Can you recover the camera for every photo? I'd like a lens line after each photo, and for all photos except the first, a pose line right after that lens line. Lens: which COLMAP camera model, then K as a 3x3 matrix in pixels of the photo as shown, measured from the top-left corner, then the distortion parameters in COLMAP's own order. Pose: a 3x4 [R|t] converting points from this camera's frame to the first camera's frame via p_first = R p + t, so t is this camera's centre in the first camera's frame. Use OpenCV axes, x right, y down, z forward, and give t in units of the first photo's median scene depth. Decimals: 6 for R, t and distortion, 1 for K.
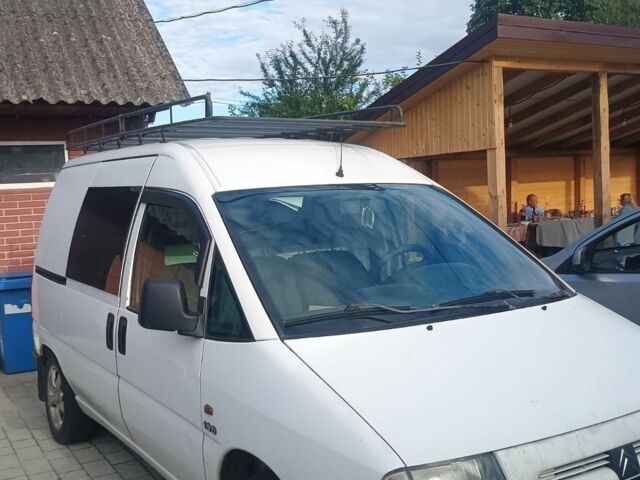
lens RADIAL K [[770.5, 0, 320.6], [0, 770.5, 236.7], [0, 0, 1]] dist [0.023794, 0.000000]
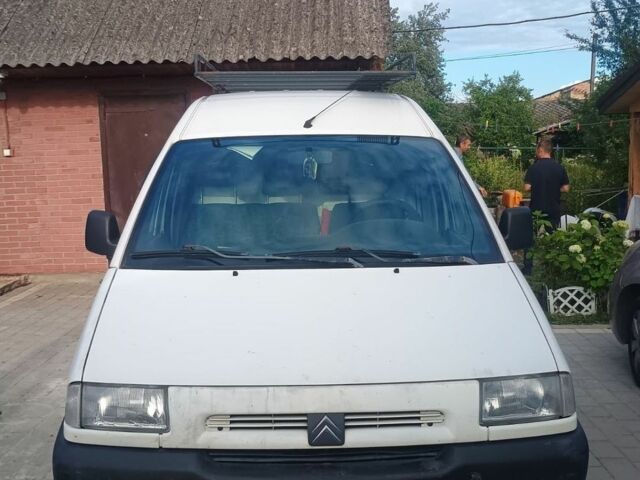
lens RADIAL K [[770.5, 0, 318.6], [0, 770.5, 241.1], [0, 0, 1]] dist [0.023794, 0.000000]
pose [[0.833564, 0.087588, -0.545435, 0.617312], [-0.048831, 0.995168, 0.085181, -0.015743], [0.550261, -0.044369, 0.833813, 0.145525]]
